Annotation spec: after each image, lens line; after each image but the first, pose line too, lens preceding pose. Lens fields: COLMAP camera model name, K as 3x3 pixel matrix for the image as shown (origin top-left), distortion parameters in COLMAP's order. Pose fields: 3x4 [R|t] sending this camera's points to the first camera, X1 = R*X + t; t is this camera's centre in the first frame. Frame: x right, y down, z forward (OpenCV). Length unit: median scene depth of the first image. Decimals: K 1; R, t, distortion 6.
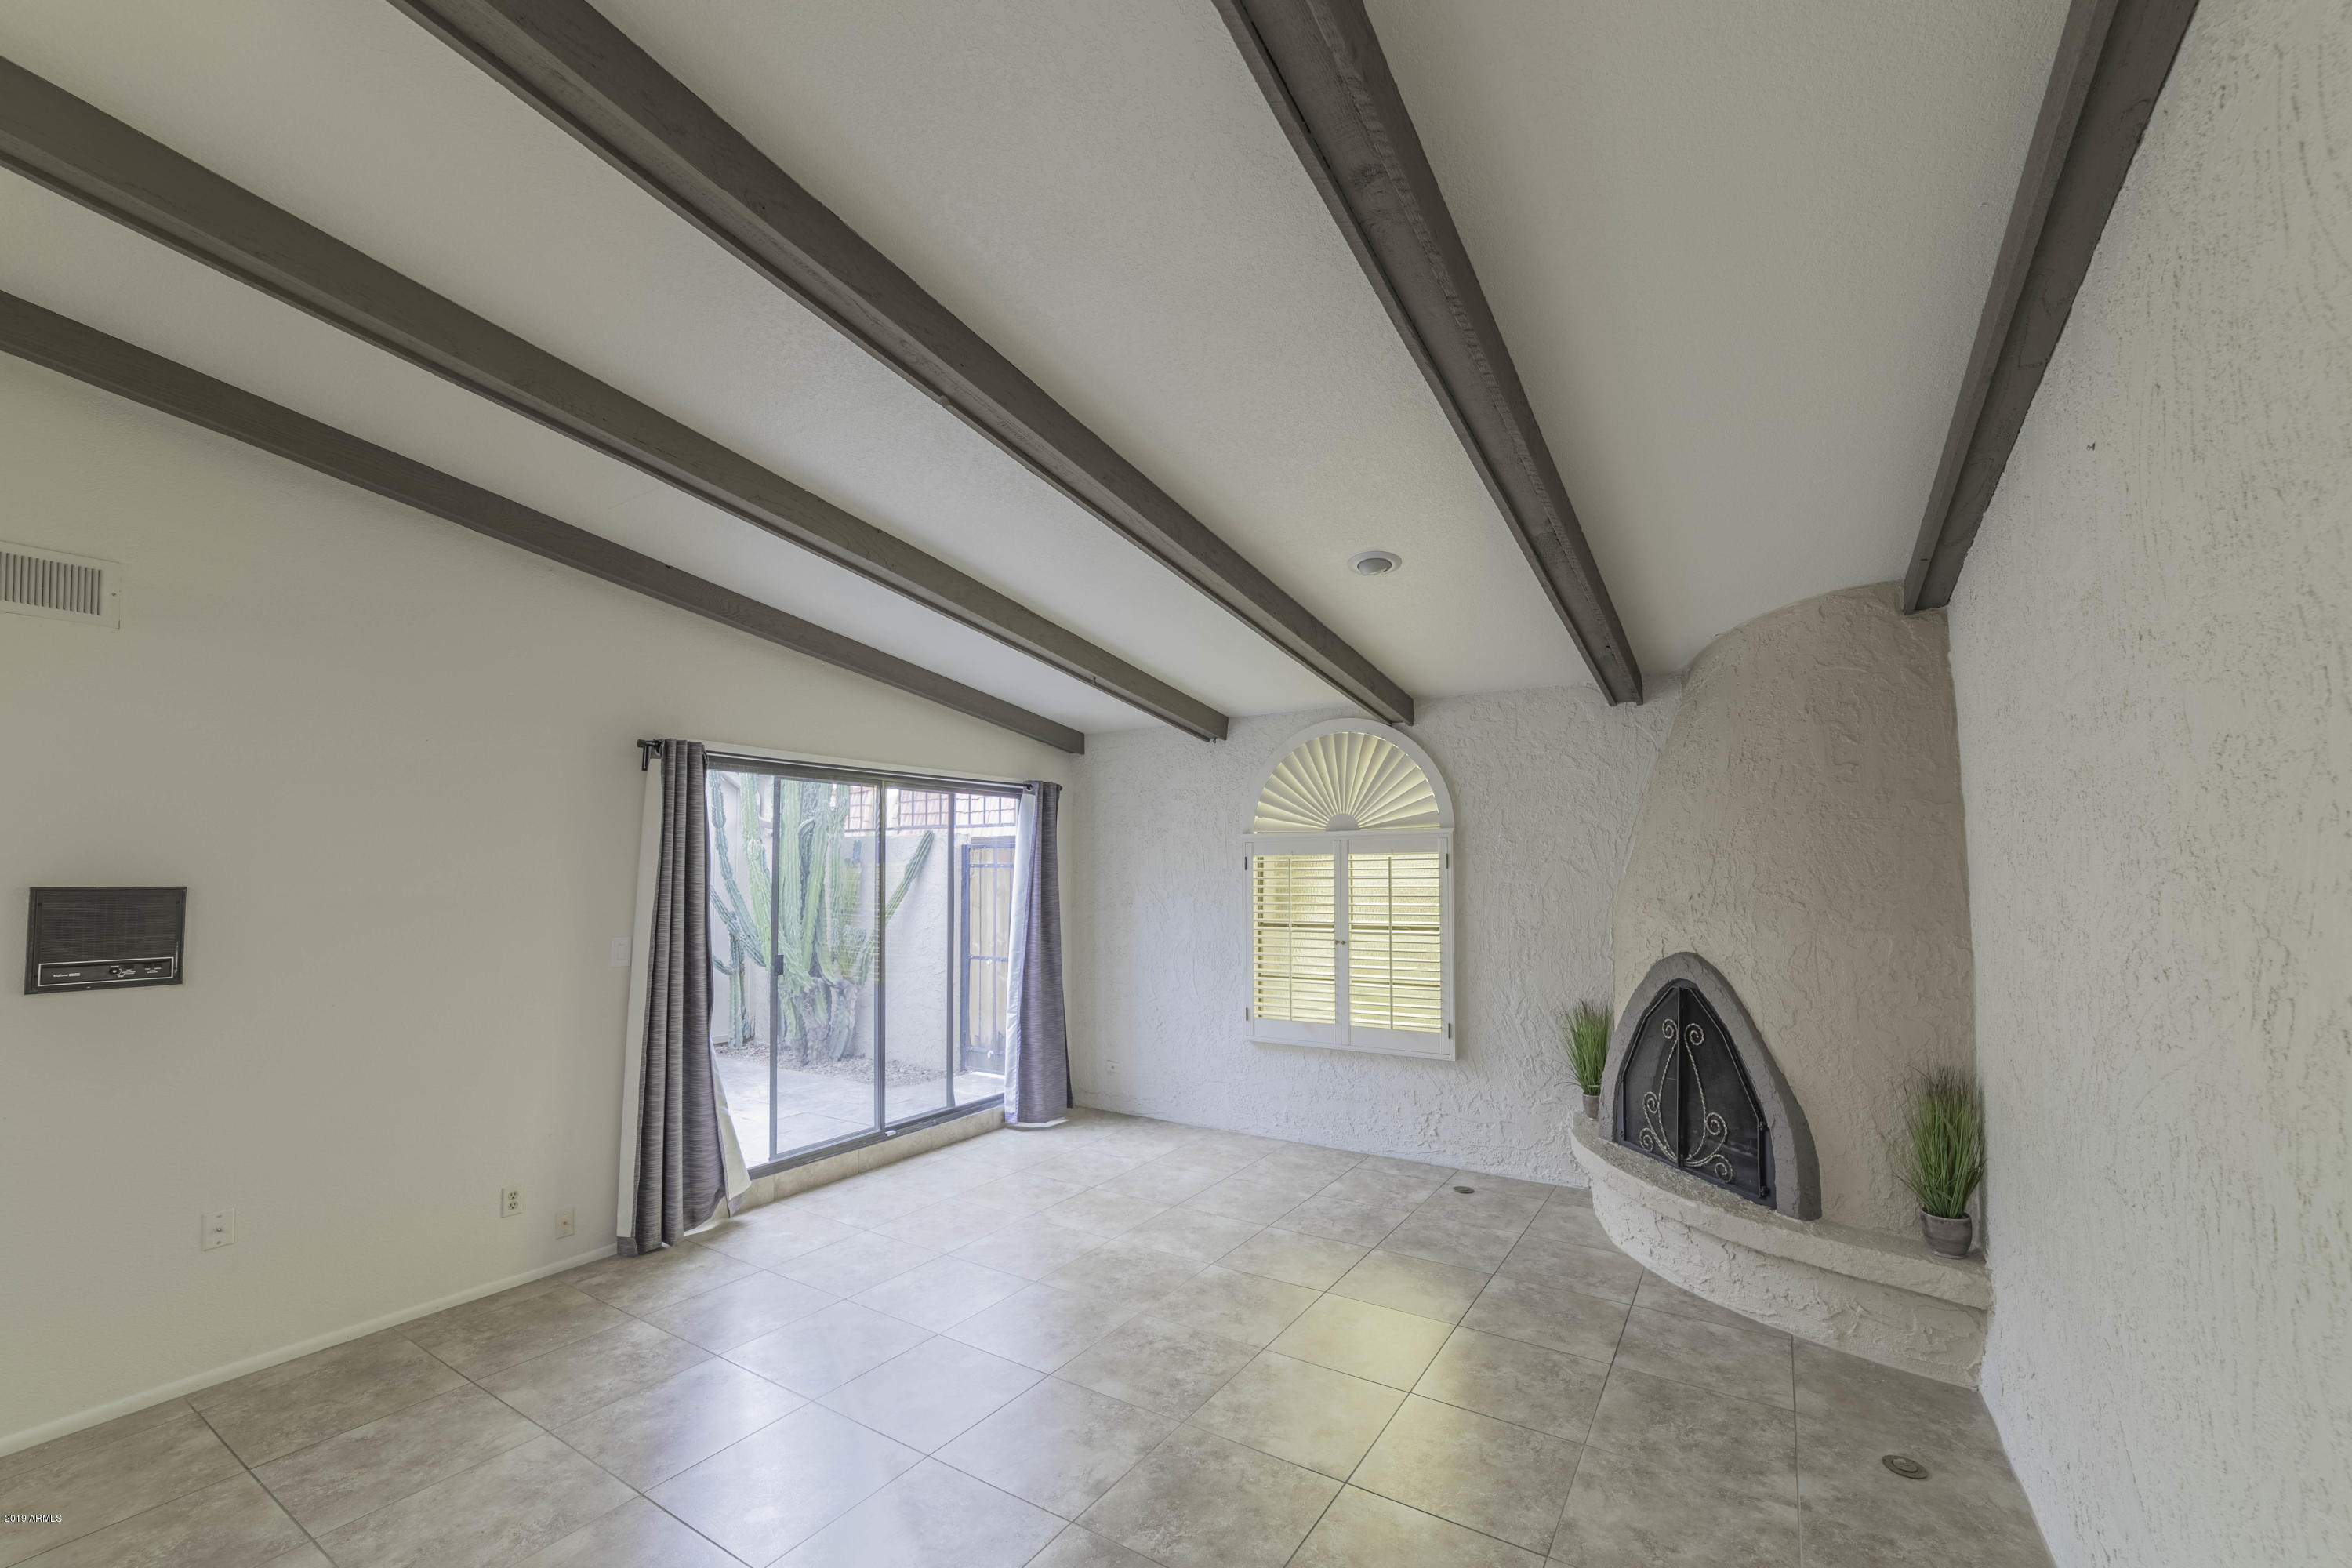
lens RADIAL K [[935.2, 0, 1209.7], [0, 935.2, 842.7], [0, 0, 1]] dist [-0.011737, 0.005482]
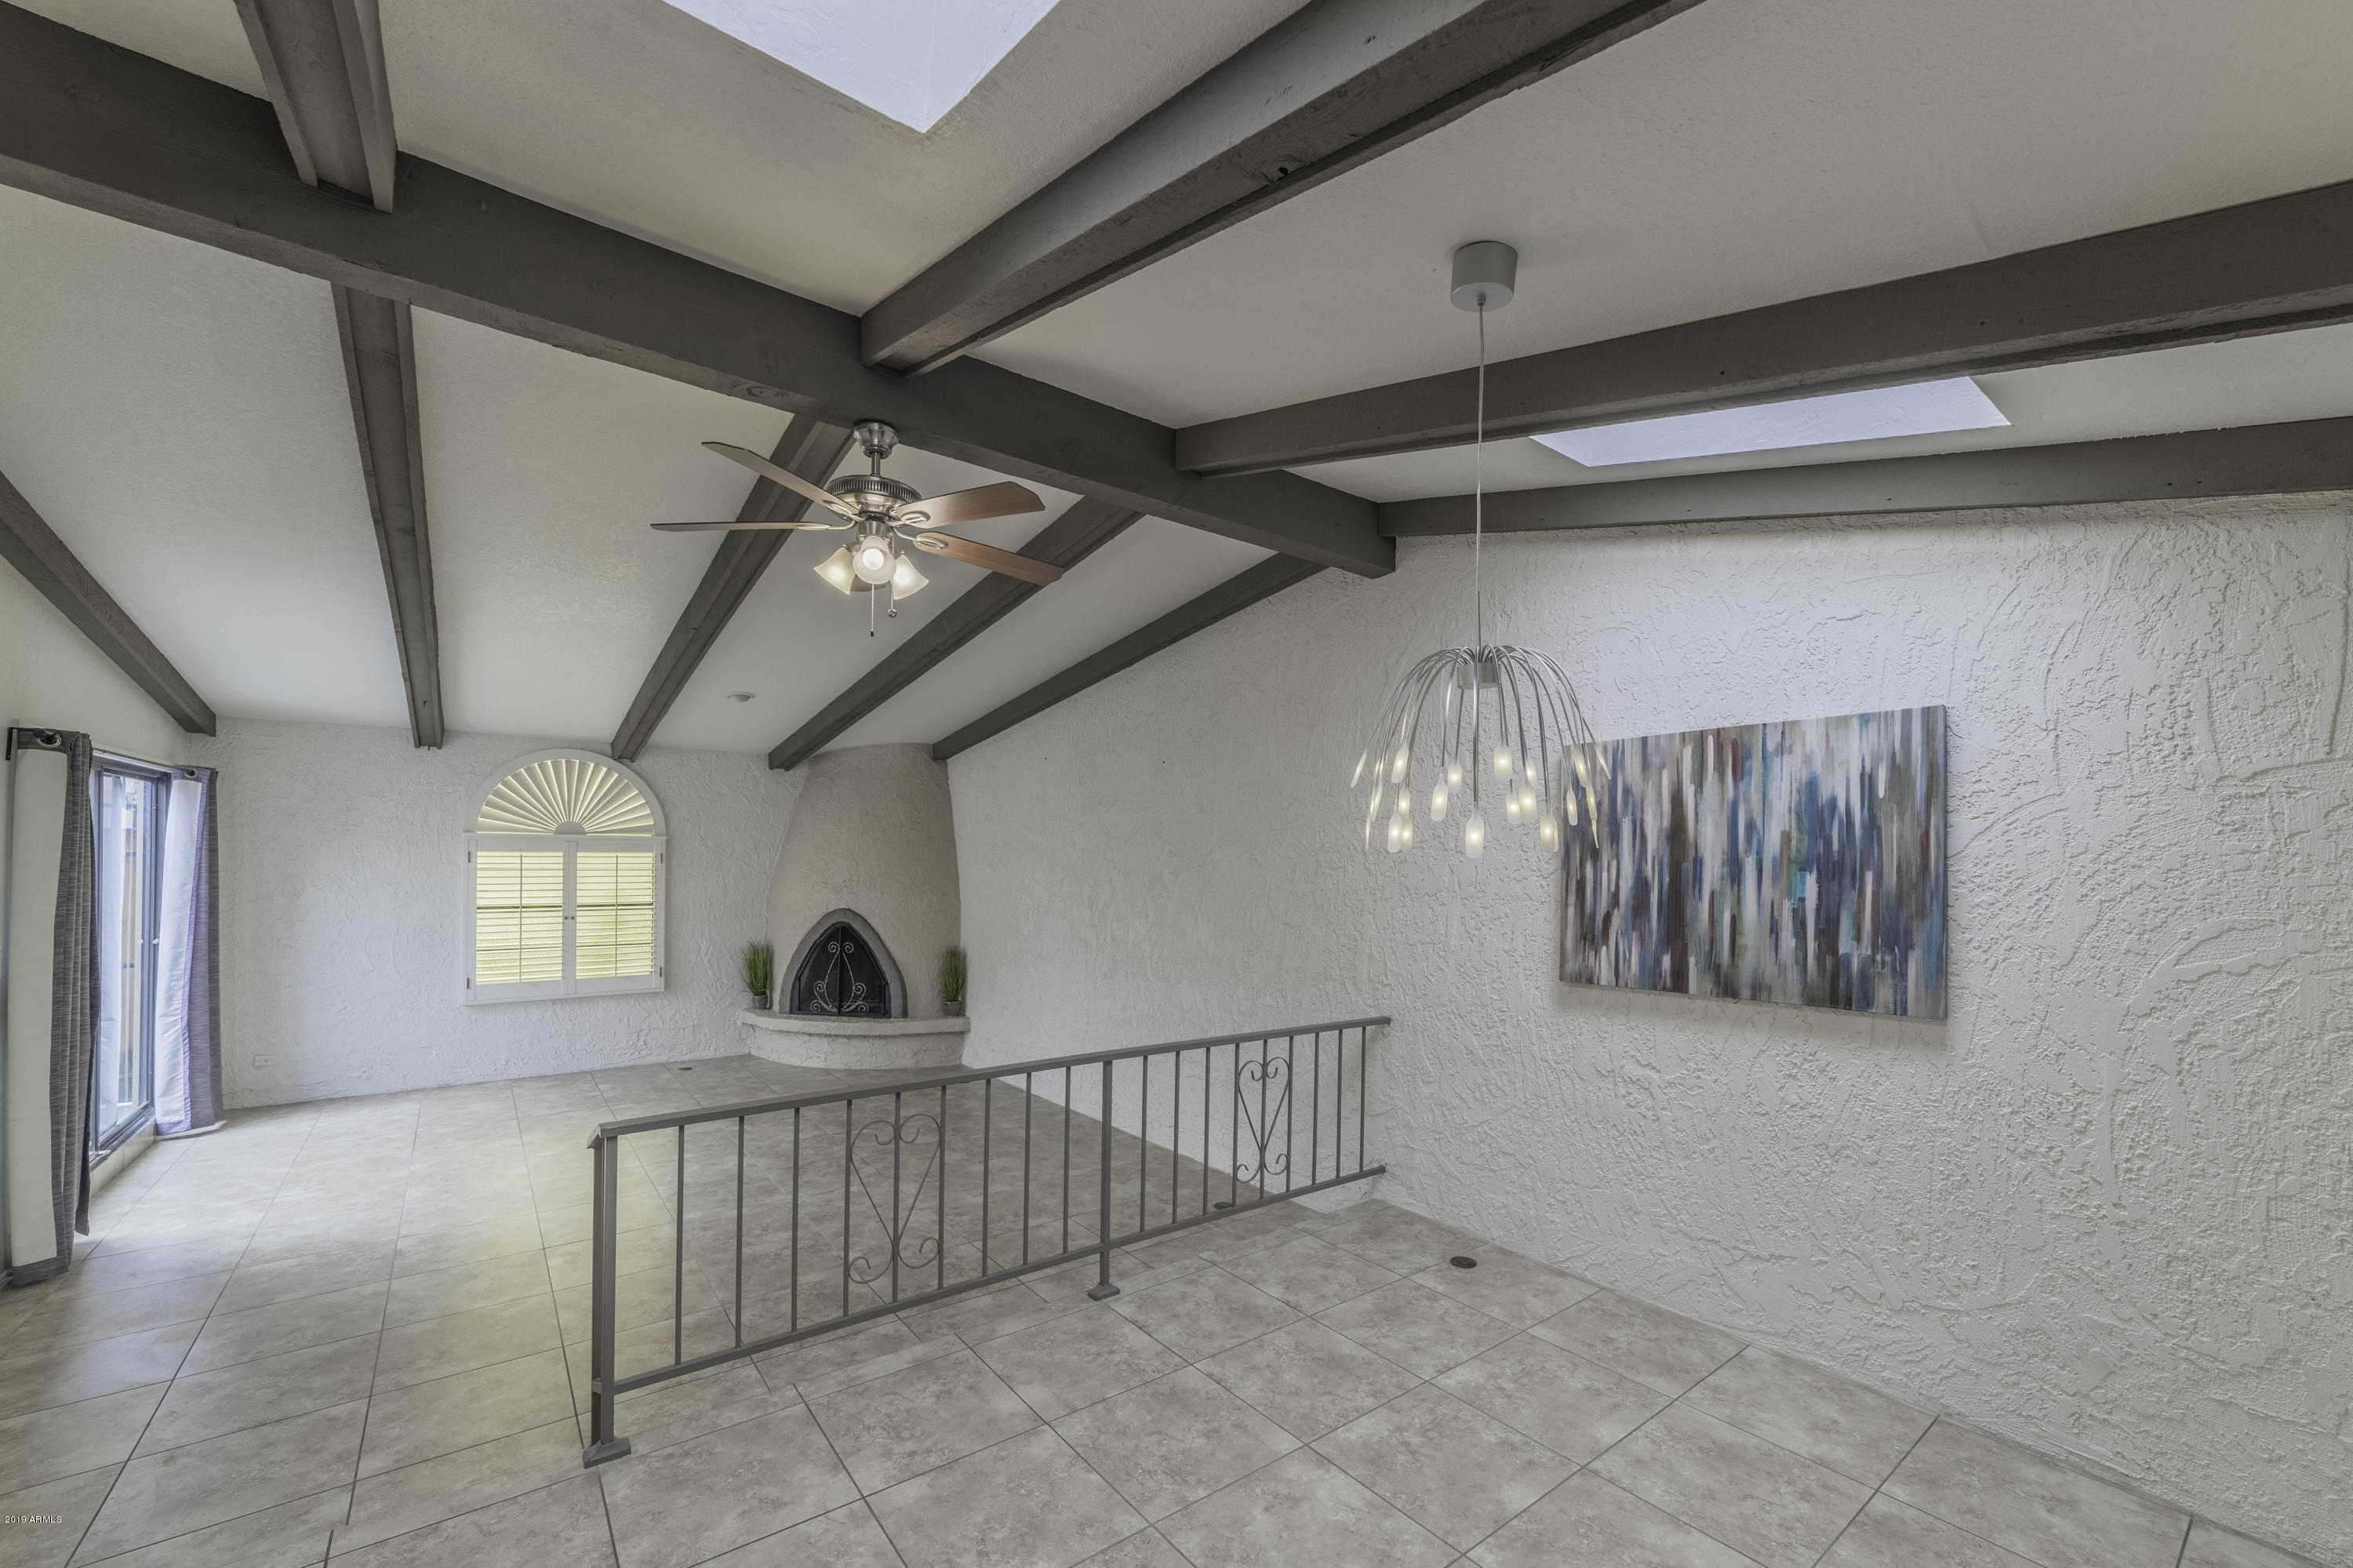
lens RADIAL K [[935.6, 0, 1186.7], [0, 935.6, 859.4], [0, 0, 1]] dist [-0.011737, 0.005482]
pose [[0.352324, 0.001387, 0.935877, -1.037860], [-0.047754, 0.998723, 0.016498, -0.053123], [-0.934659, -0.050505, 0.351941, -0.374070]]
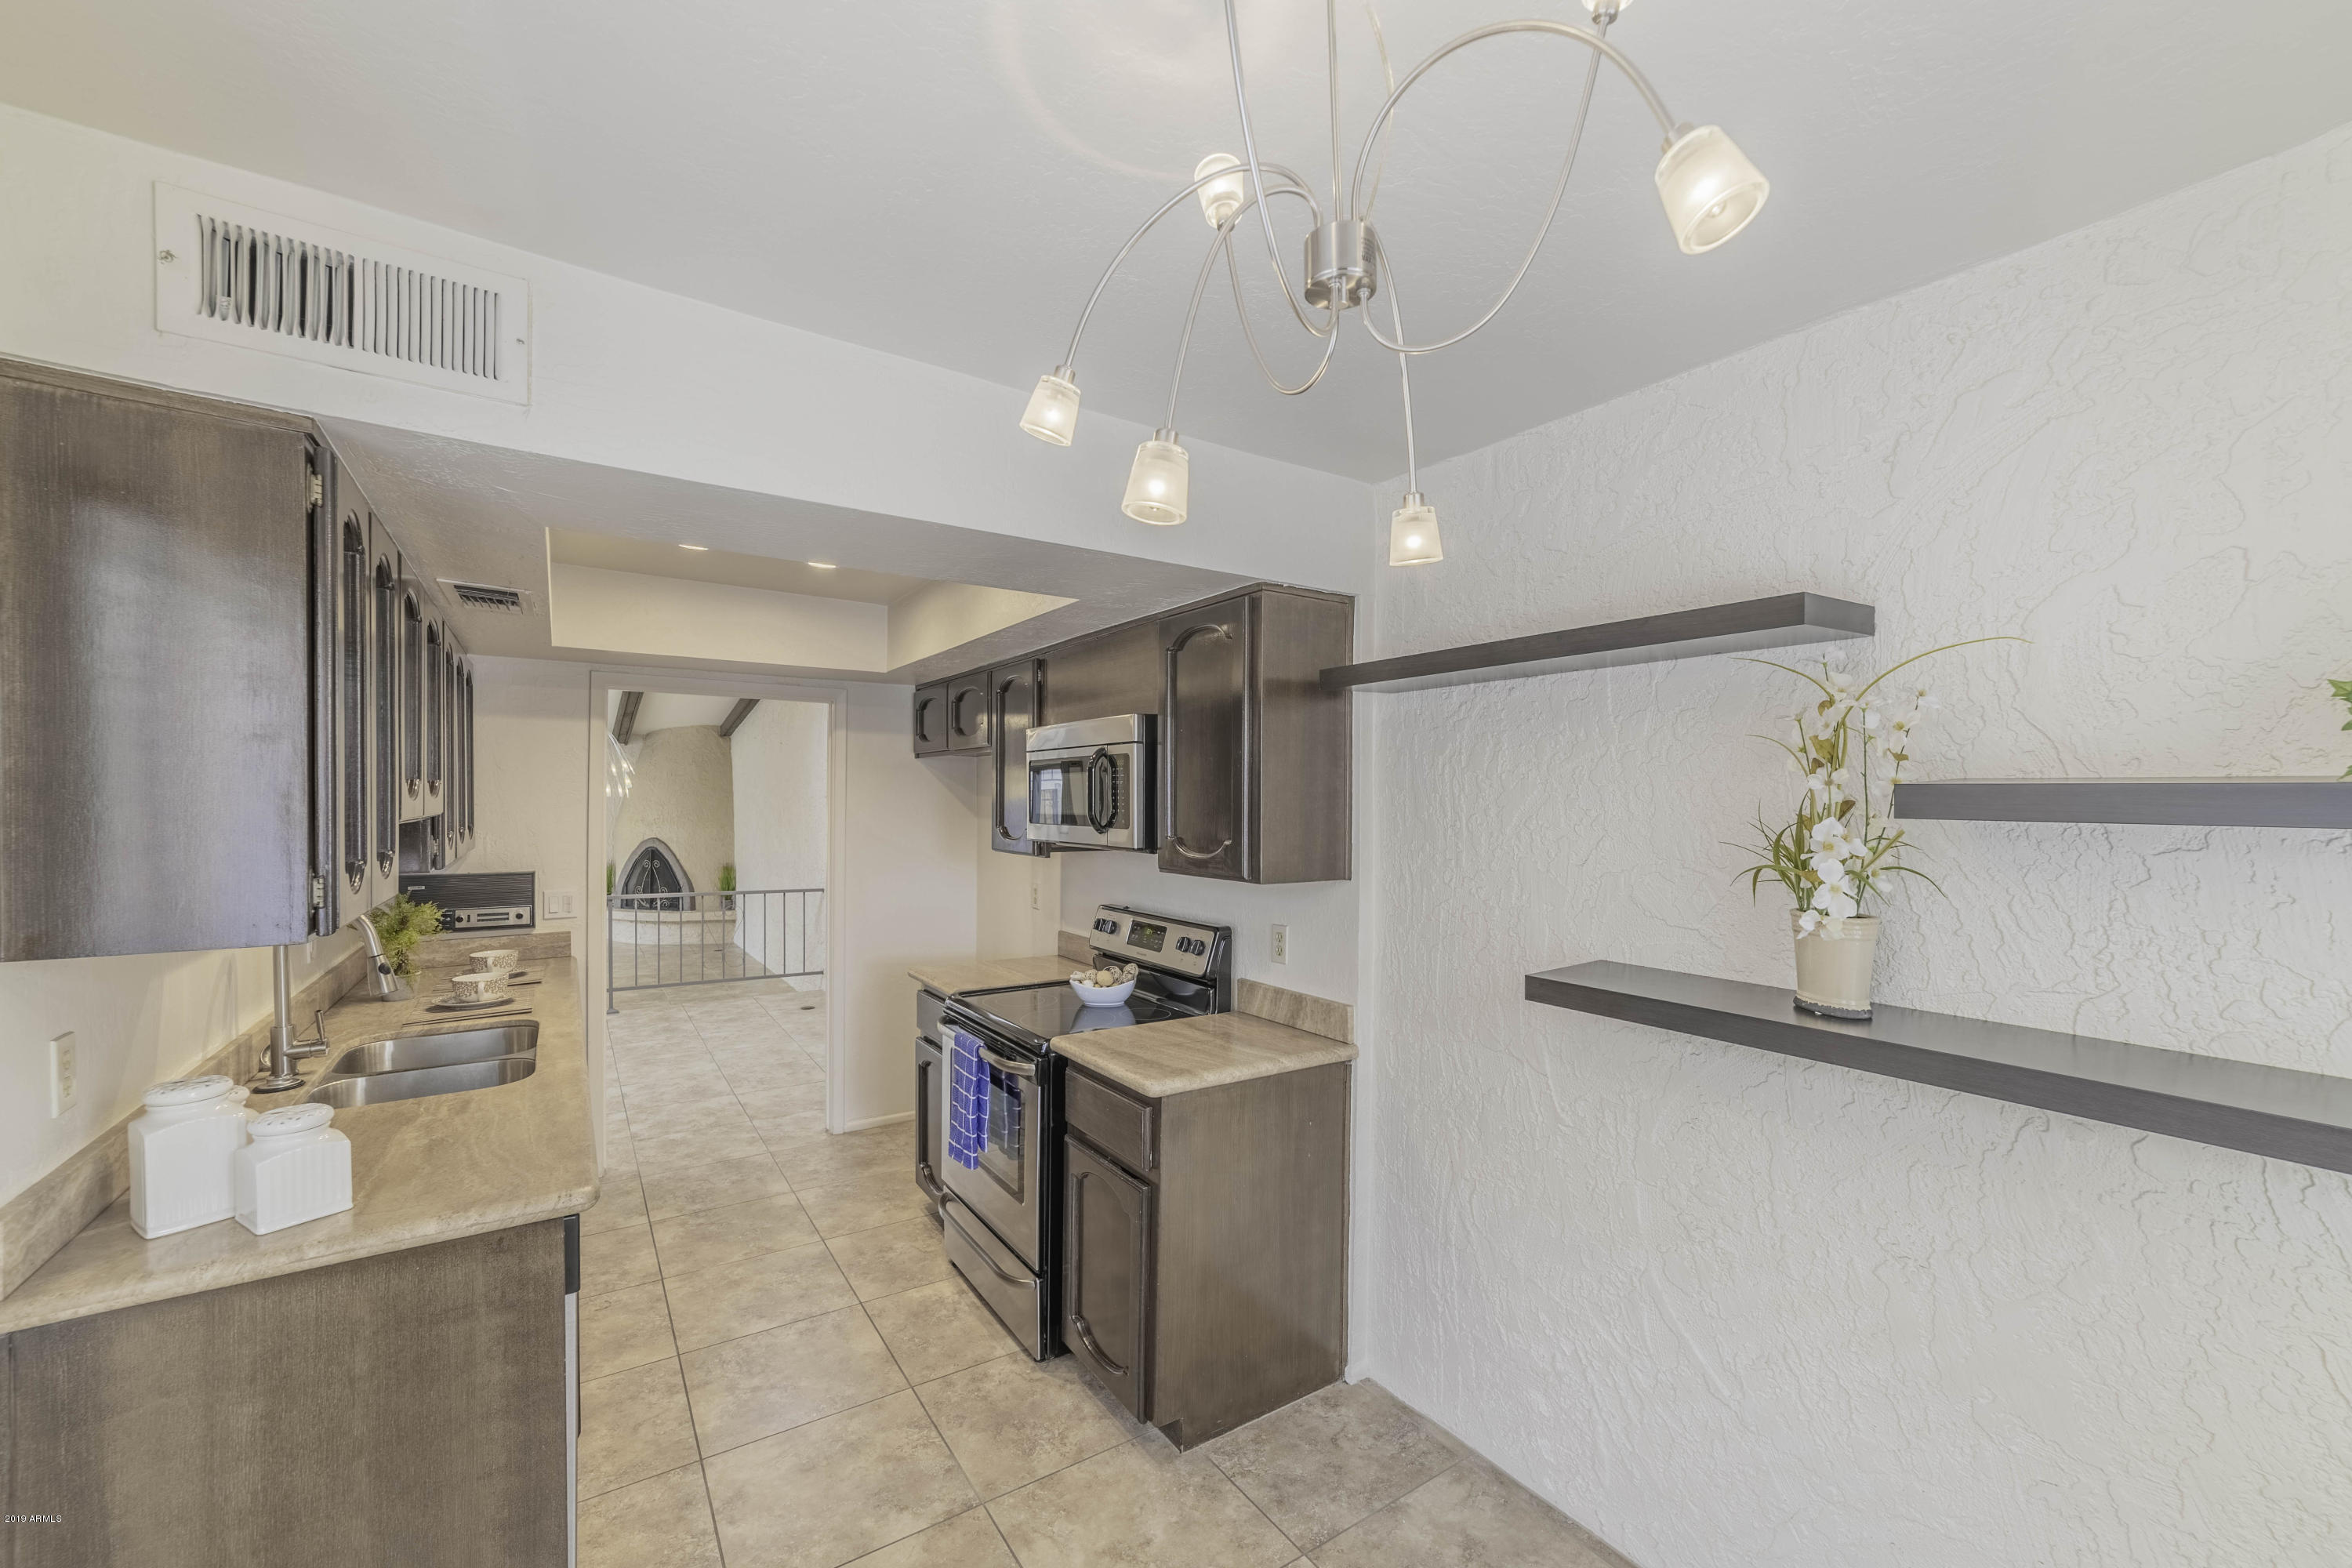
lens RADIAL K [[935.2, 0, 1175.9], [0, 935.2, 802.1], [0, 0, 1]] dist [-0.011737, 0.005482]
pose [[0.427748, -0.003085, 0.903893, -1.384611], [-0.033233, 0.999264, 0.019137, -0.103527], [-0.903287, -0.038225, 0.427331, -1.684311]]
